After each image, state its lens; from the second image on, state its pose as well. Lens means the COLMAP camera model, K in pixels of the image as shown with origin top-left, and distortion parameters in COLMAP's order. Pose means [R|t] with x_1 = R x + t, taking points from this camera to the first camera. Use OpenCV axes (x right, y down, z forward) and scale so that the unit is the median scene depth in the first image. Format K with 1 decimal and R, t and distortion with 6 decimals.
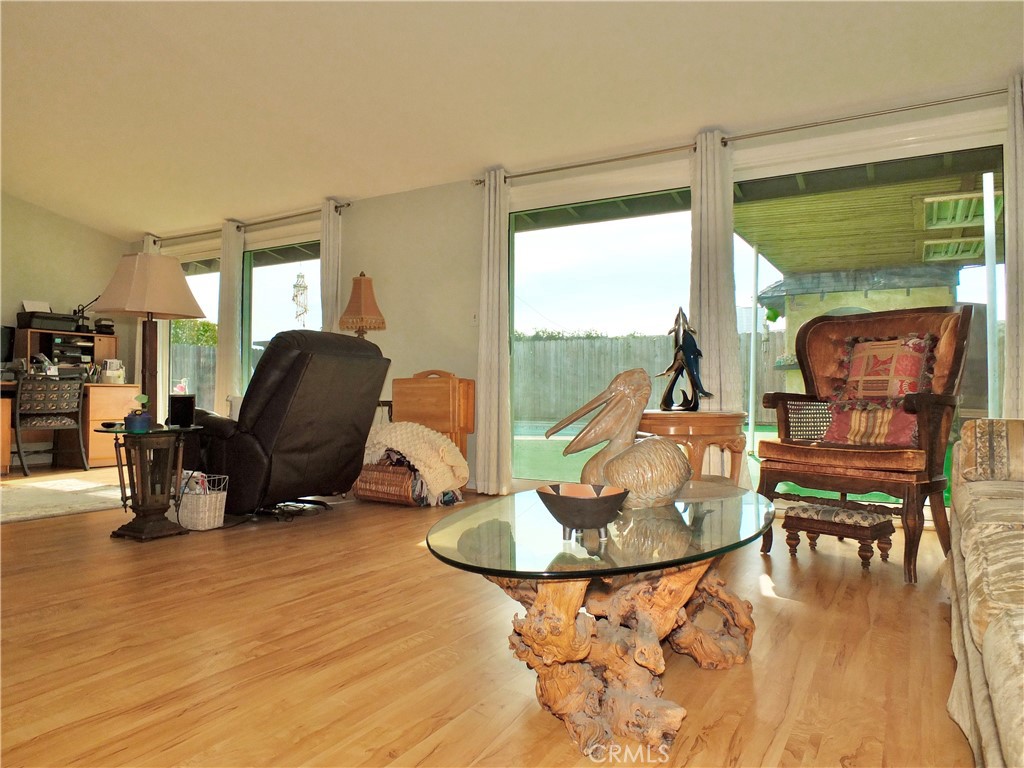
lens RADIAL K [[715.7, 0, 505.0], [0, 715.7, 364.2], [0, 0, 1]] dist [-0.041969, 0.012876]
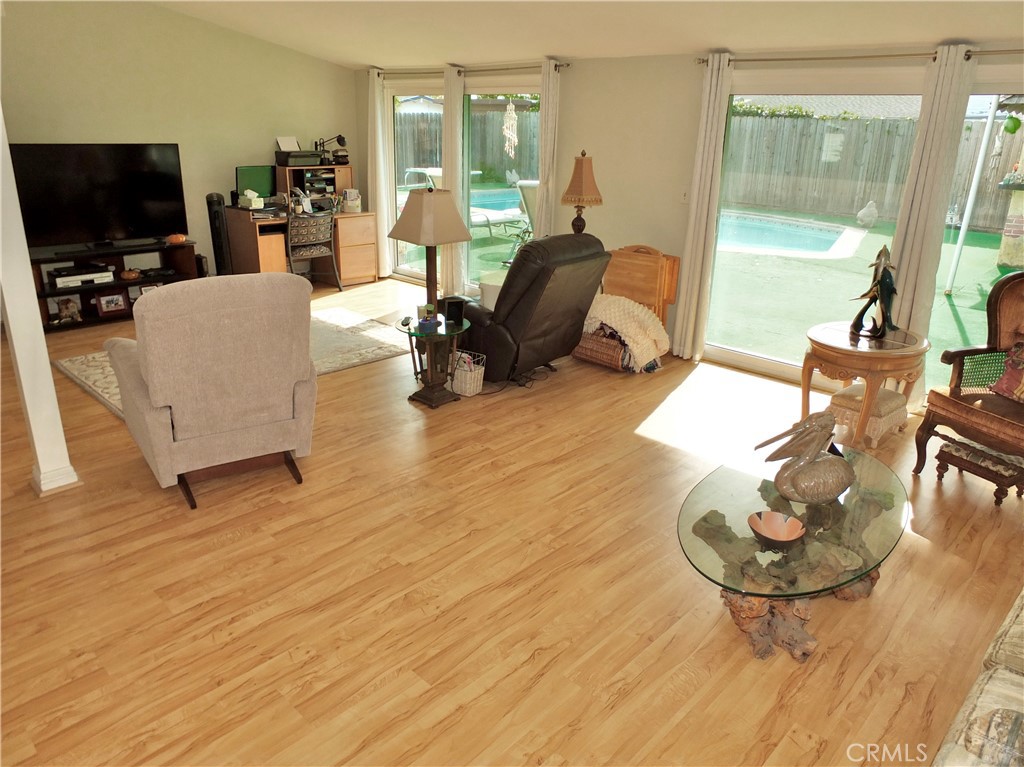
lens RADIAL K [[715.7, 0, 509.8], [0, 715.7, 381.7], [0, 0, 1]] dist [-0.041969, 0.012876]
pose [[0.972011, 0.096732, -0.214099, -0.051235], [-0.017212, 0.938176, 0.345731, -0.205937], [0.234305, -0.332369, 0.913582, -0.164615]]
